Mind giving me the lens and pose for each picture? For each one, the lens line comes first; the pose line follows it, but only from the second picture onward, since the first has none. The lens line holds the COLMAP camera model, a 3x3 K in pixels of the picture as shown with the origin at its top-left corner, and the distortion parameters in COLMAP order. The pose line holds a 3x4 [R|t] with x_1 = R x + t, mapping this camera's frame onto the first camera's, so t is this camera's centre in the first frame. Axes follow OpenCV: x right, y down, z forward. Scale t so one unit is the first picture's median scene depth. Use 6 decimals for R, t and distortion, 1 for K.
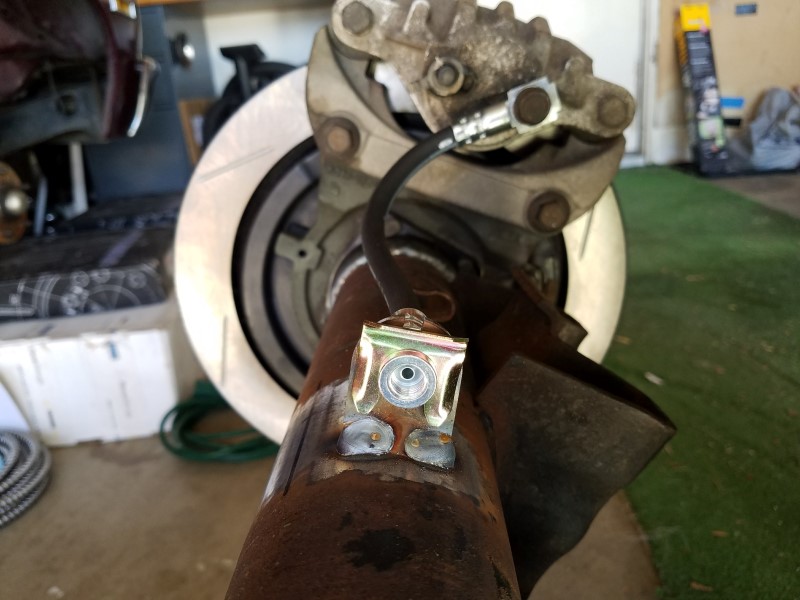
lens RADIAL K [[679.9, 0, 400.0], [0, 679.9, 300.0], [0, 0, 1]] dist [0.014857, -0.122325]
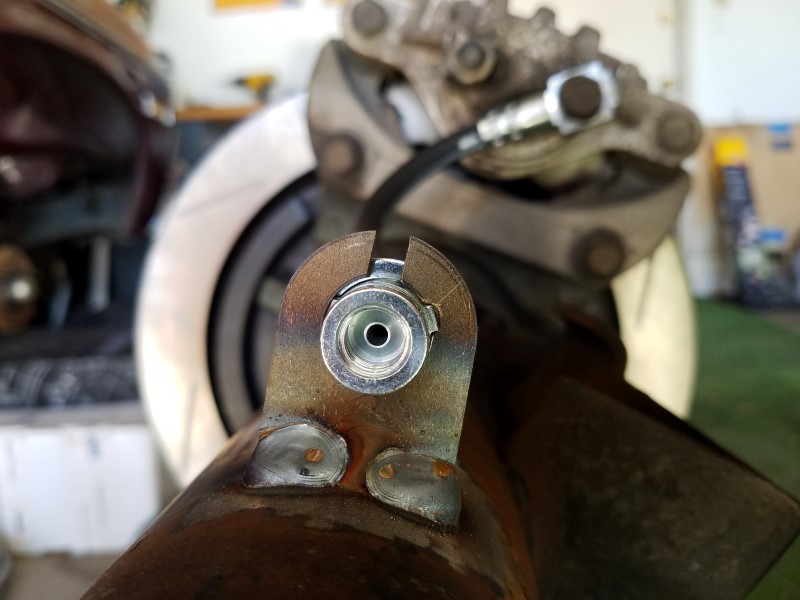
lens RADIAL K [[682.1, 0, 400.0], [0, 682.1, 300.0], [0, 0, 1]] dist [-0.003971, -0.118904]
pose [[0.998192, 0.033435, -0.049944, 0.033327], [-0.042854, 0.978574, -0.201384, 0.110522], [0.042140, 0.203161, 0.978238, 0.264332]]
